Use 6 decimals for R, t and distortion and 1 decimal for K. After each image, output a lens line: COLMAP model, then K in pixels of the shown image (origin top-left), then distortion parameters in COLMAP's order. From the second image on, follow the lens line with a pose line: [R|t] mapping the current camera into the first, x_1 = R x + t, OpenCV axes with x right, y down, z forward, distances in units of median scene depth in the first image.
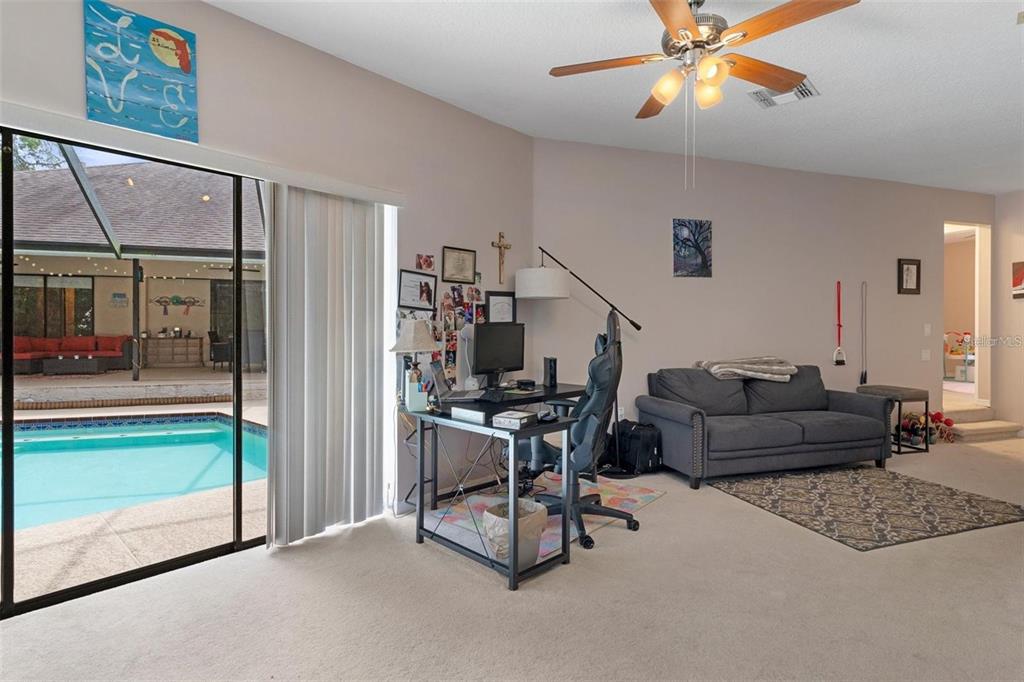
lens RADIAL K [[544.0, 0, 513.6], [0, 544.0, 331.7], [0, 0, 1]] dist [-0.000157, -0.000130]
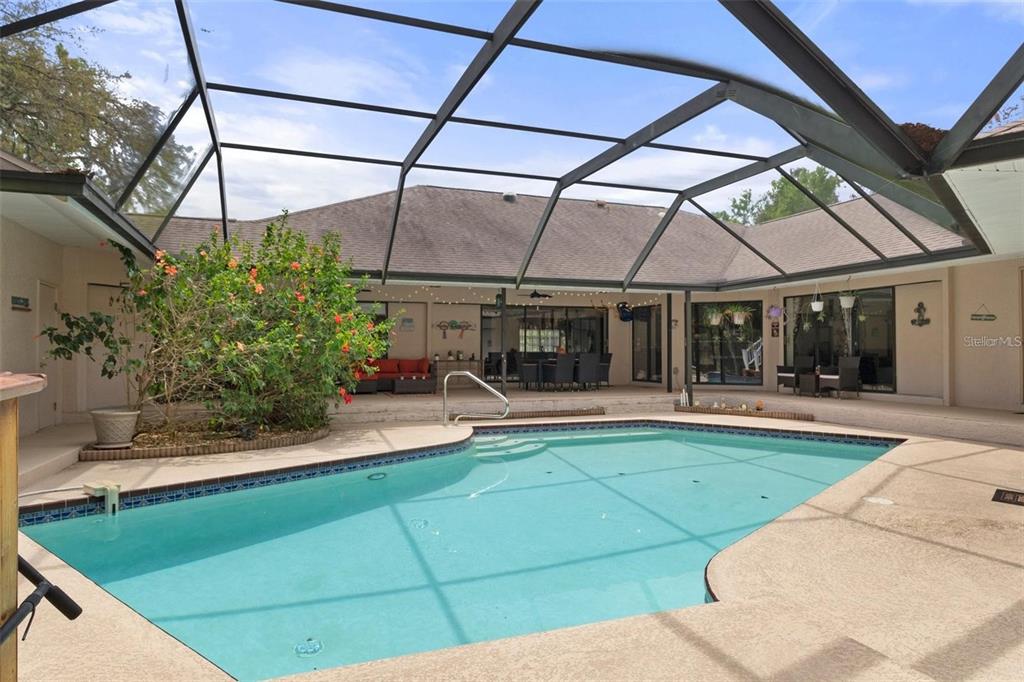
lens RADIAL K [[655.1, 0, 512.3], [0, 655.1, 348.5], [0, 0, 1]] dist [-0.004331, -0.001337]
pose [[0.999810, -0.005600, 0.018689, -0.833451], [0.005888, 0.999865, -0.015362, 0.013127], [-0.018600, 0.015469, 0.999707, -0.412172]]
